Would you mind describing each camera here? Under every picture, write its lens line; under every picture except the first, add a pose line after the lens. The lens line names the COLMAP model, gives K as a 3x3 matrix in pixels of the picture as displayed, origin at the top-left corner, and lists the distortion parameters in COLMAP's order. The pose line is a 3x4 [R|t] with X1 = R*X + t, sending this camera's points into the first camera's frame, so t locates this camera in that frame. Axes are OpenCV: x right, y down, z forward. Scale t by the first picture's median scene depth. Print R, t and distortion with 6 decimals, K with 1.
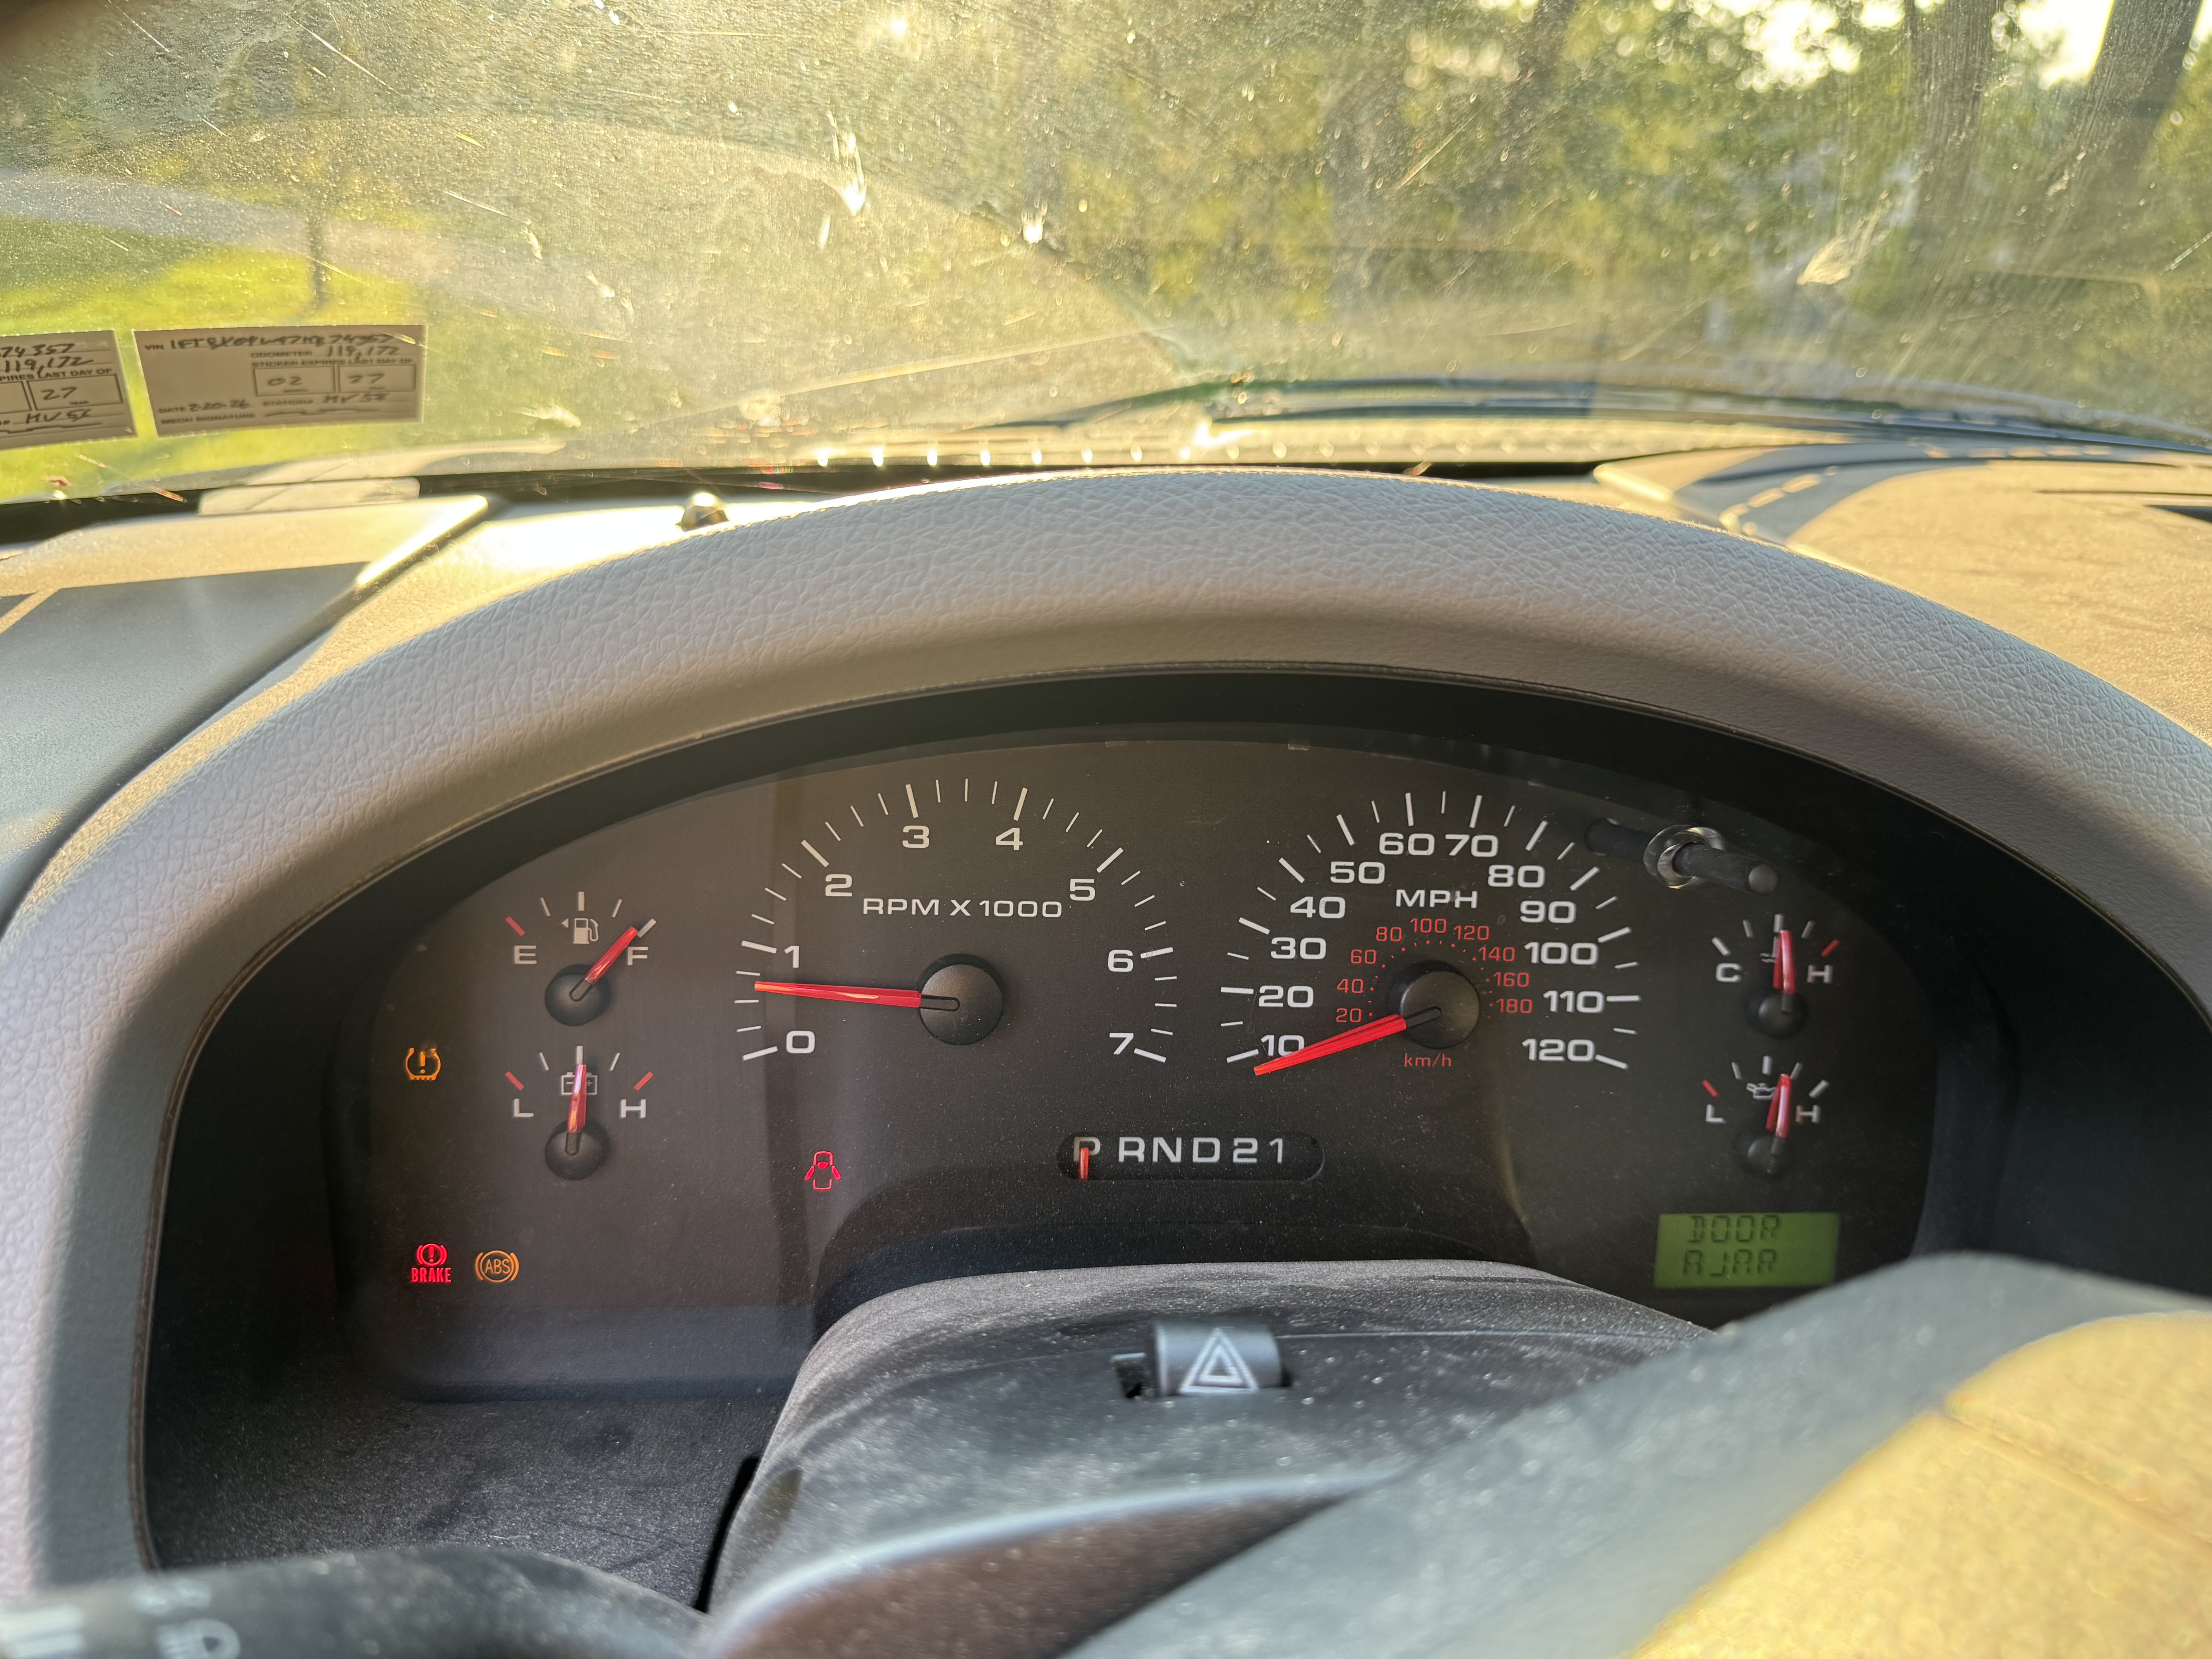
lens RADIAL K [[1589.5, 0, 1106.0], [0, 1589.5, 829.5], [0, 0, 1]] dist [0.197073, -0.493014]
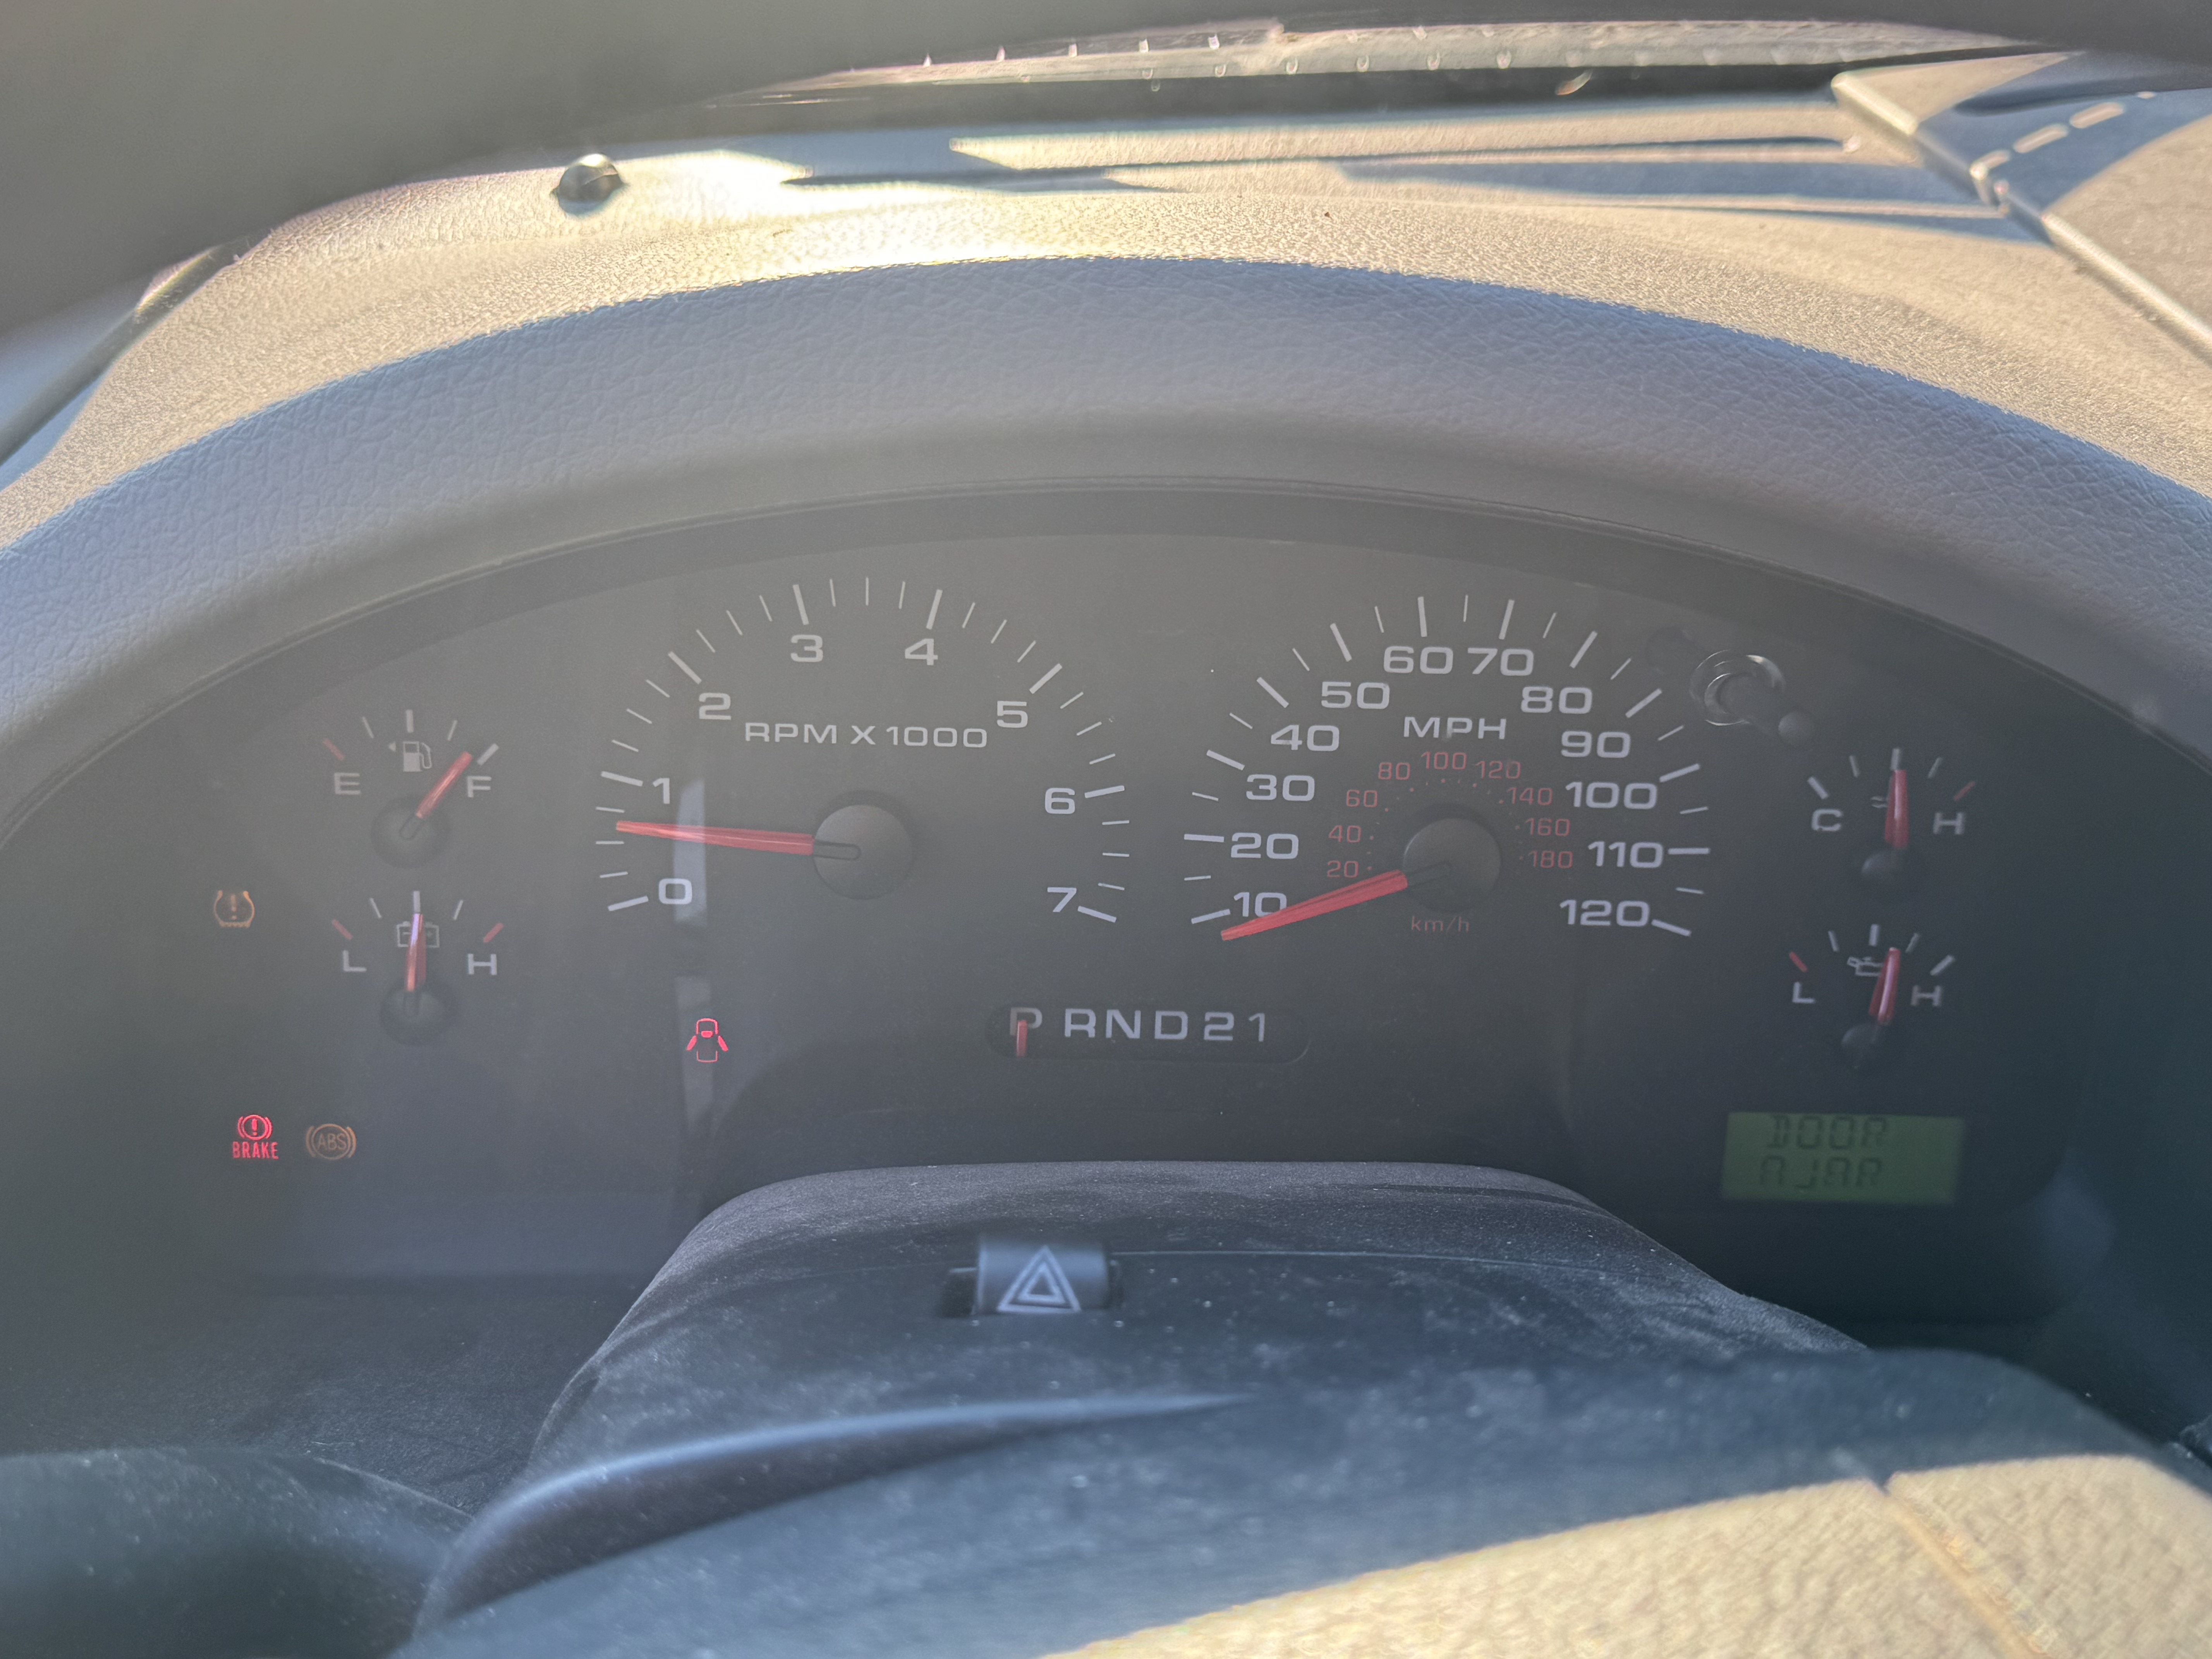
lens RADIAL K [[2274.1, 0, 1106.0], [0, 2274.1, 829.5], [0, 0, 1]] dist [0.204819, -0.506949]
pose [[0.997104, 0.016334, -0.074282, 0.122858], [-0.005877, 0.990293, 0.138873, -0.067187], [0.075829, -0.138034, 0.987520, -0.159625]]
